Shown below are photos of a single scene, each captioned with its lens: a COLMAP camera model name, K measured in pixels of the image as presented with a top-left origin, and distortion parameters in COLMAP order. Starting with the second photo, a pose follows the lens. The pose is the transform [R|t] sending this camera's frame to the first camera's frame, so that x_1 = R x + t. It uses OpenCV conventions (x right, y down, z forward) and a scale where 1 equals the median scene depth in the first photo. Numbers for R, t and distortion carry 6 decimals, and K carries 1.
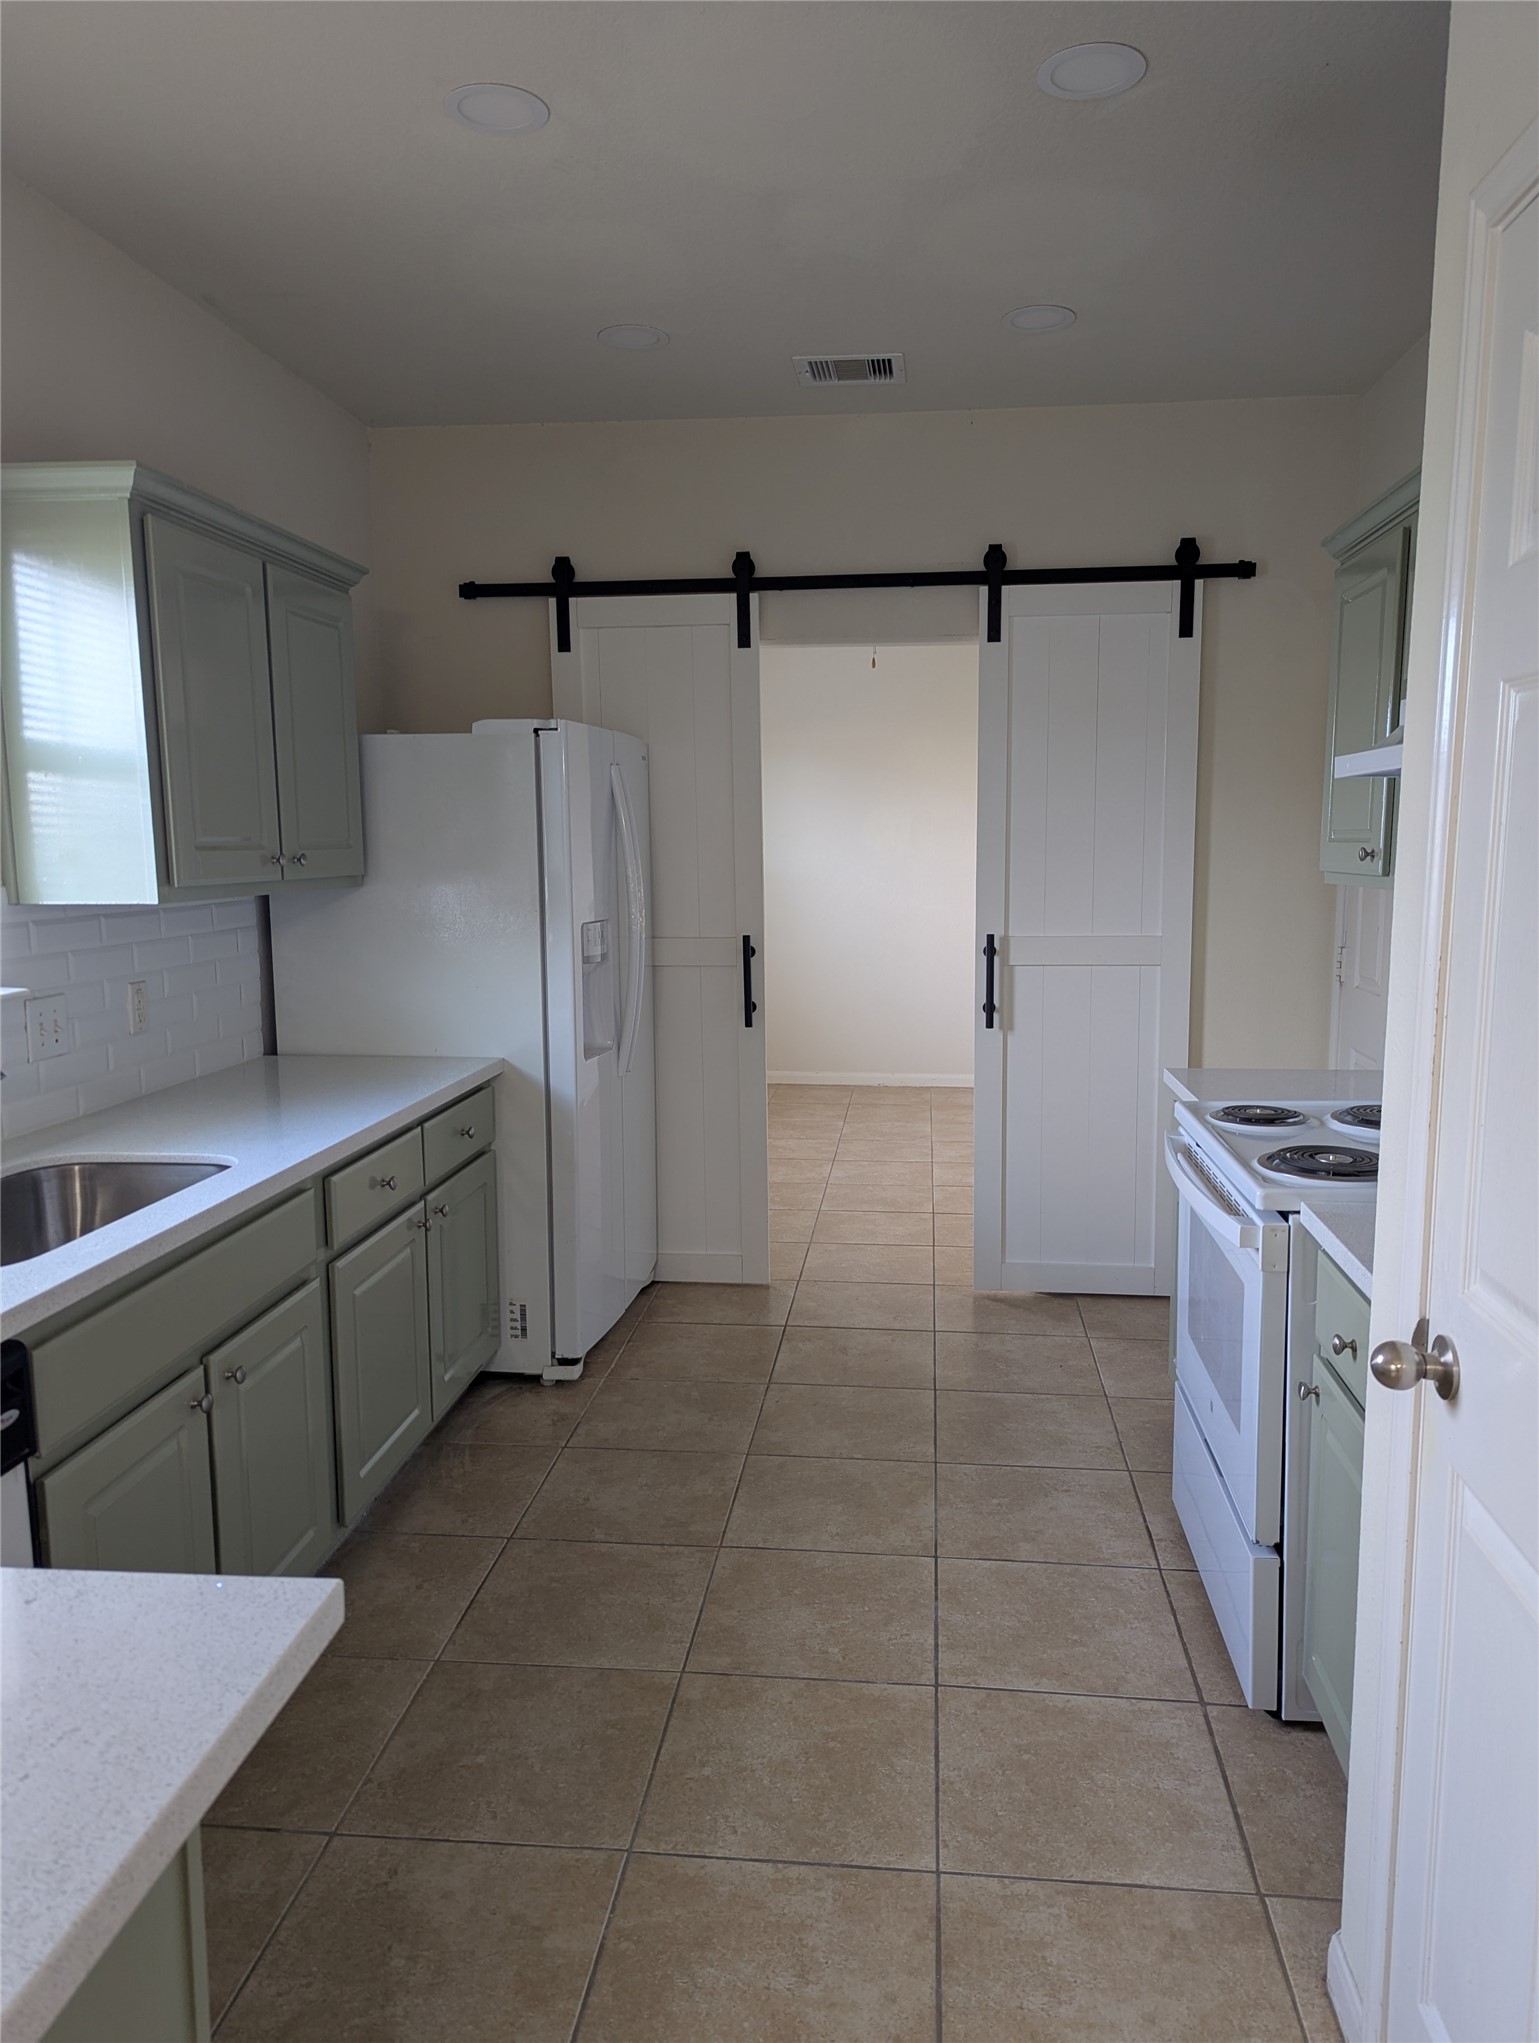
lens RADIAL K [[1420.0, 0, 764.9], [0, 1420.0, 1036.7], [0, 0, 1]] dist [0.062266, -0.055513]
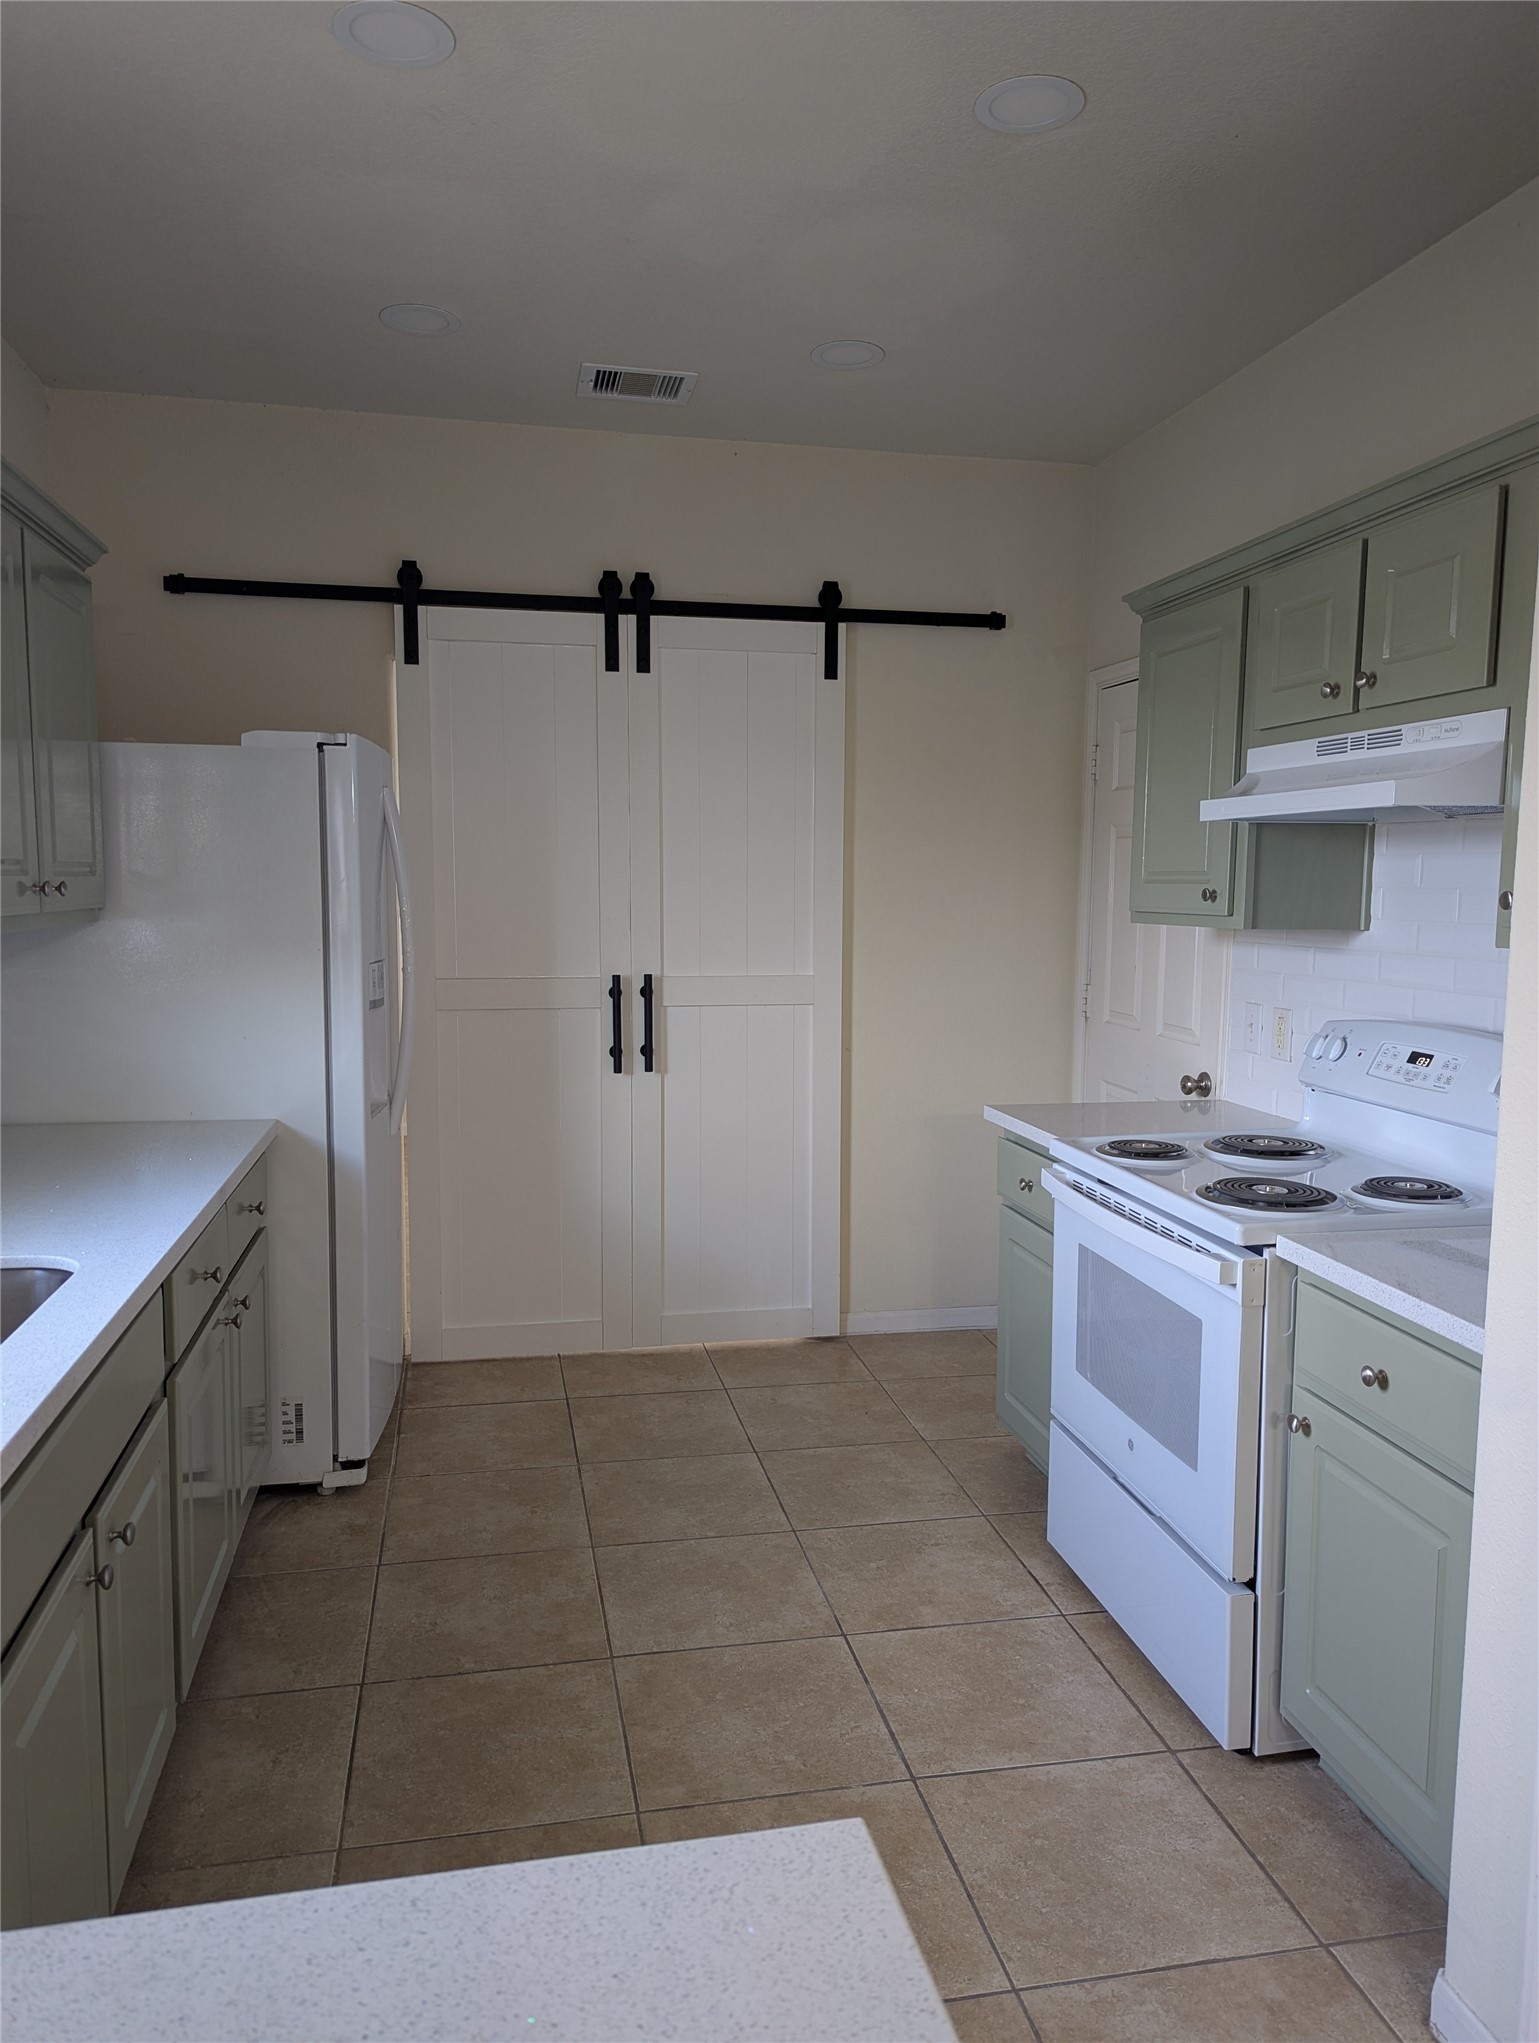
lens RADIAL K [[1429.9, 0, 733.2], [0, 1429.9, 1032.8], [0, 0, 1]] dist [0.068981, -0.065432]
pose [[0.956216, -0.018396, 0.292082, -0.226283], [0.027481, 0.999257, -0.027033, -0.008257], [-0.291368, 0.033876, 0.956011, 0.103823]]
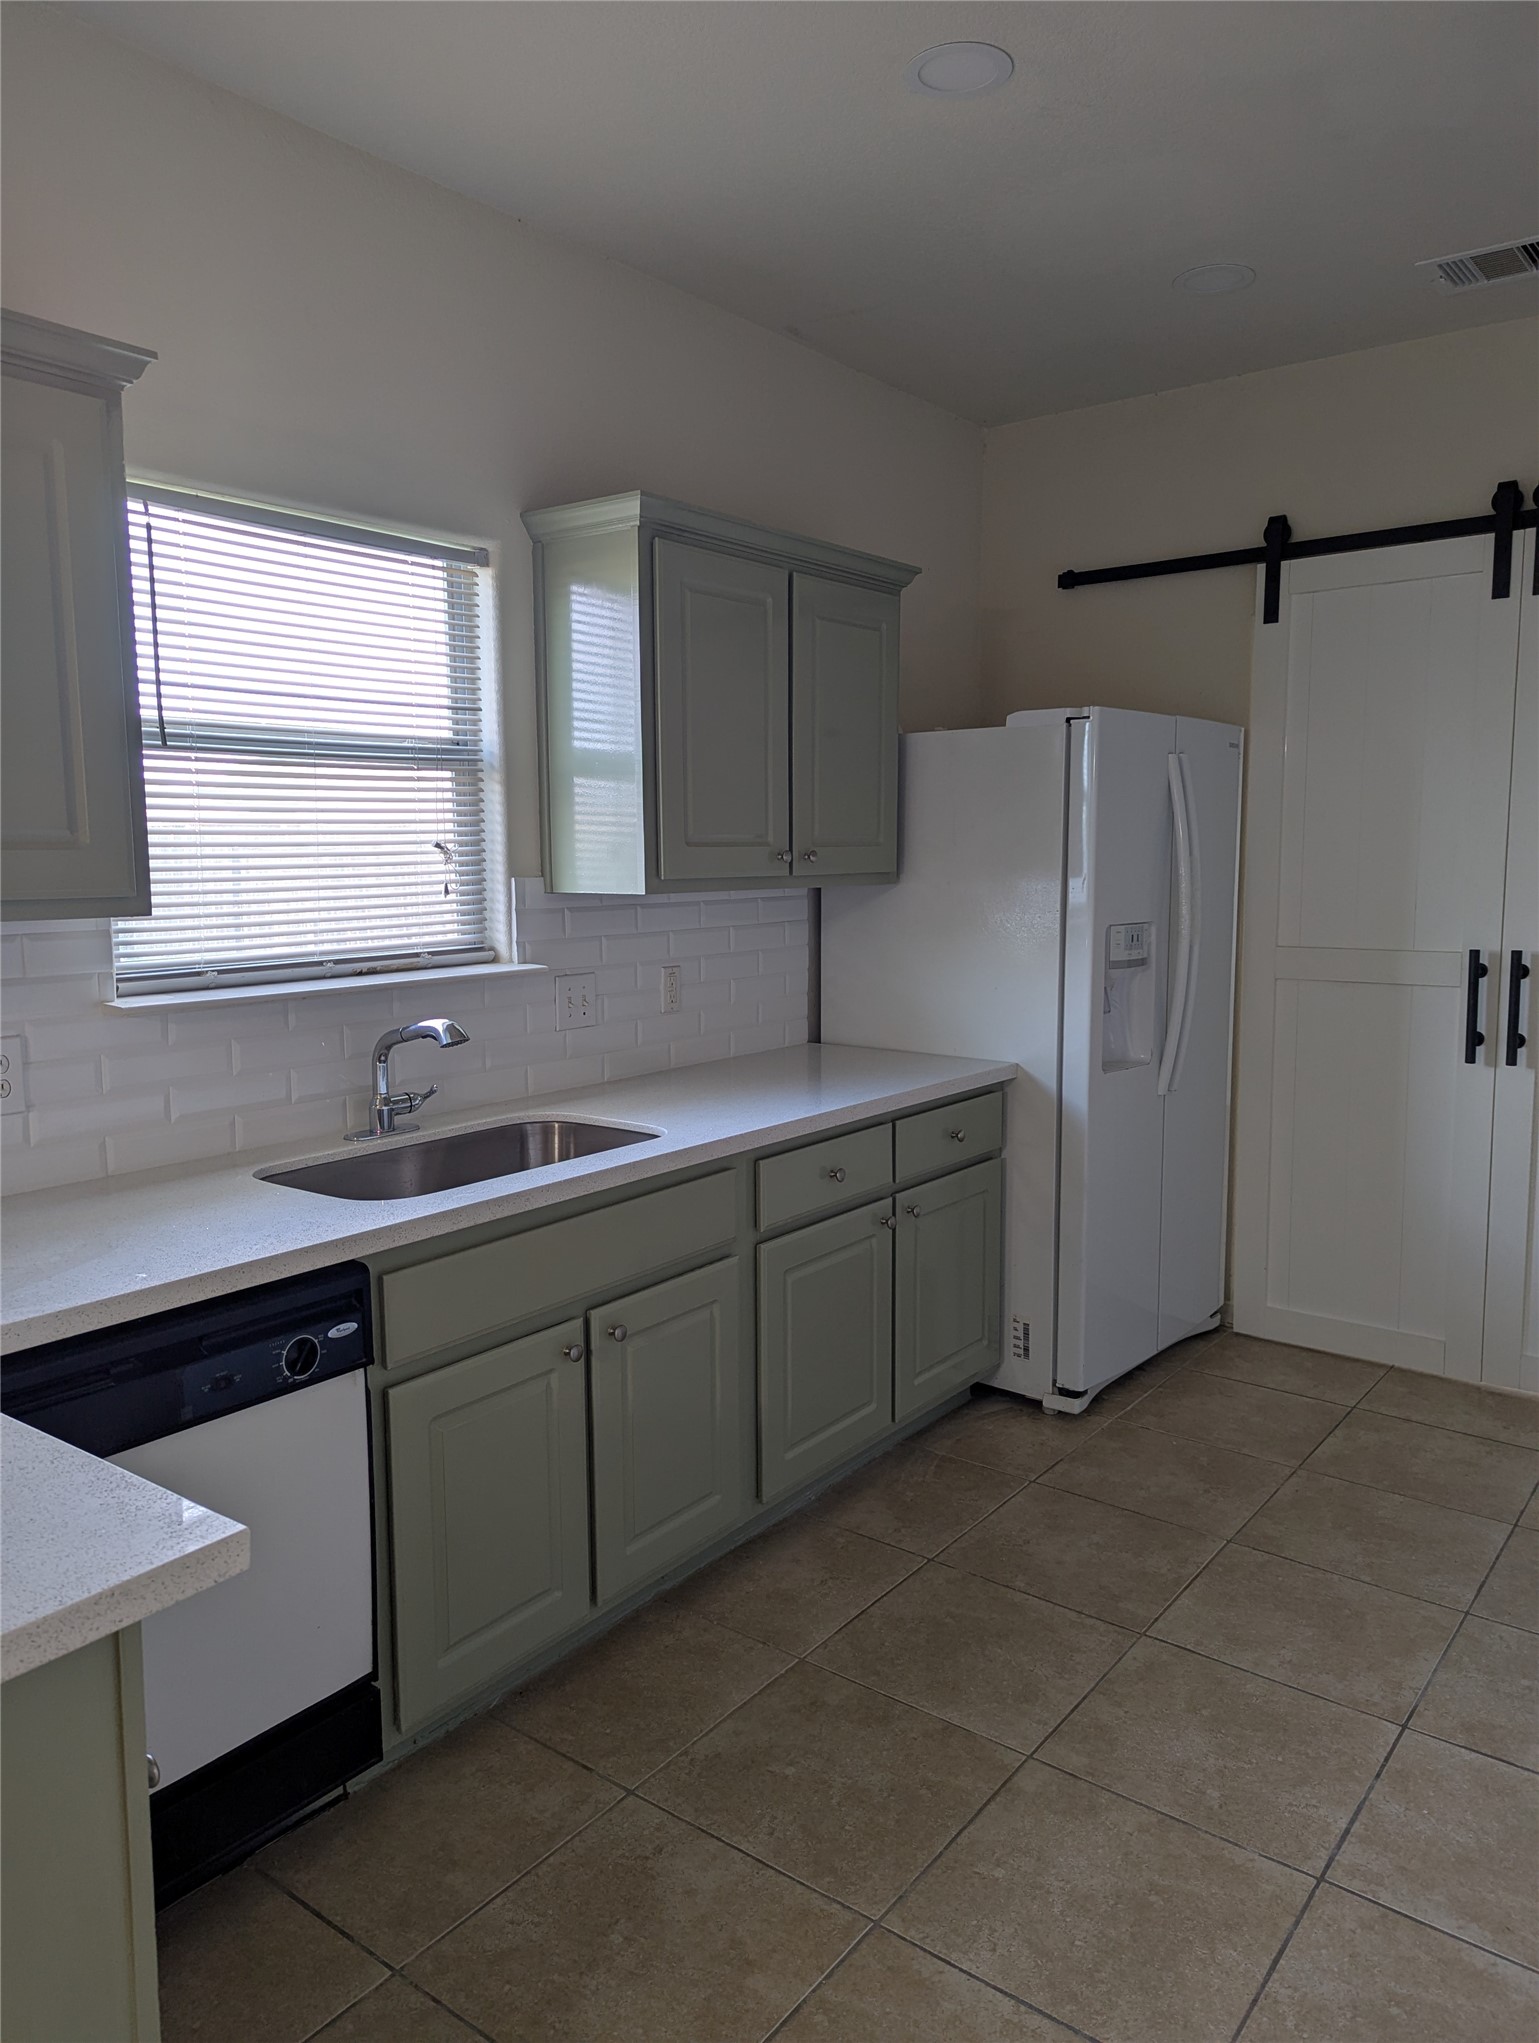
lens RADIAL K [[1419.1, 0, 747.2], [0, 1419.1, 1023.6], [0, 0, 1]] dist [0.067550, -0.061733]
pose [[0.850907, 0.066864, -0.521044, 0.206950], [-0.073139, 0.997285, 0.008535, -0.008508], [0.520200, 0.030846, 0.853487, 0.111205]]
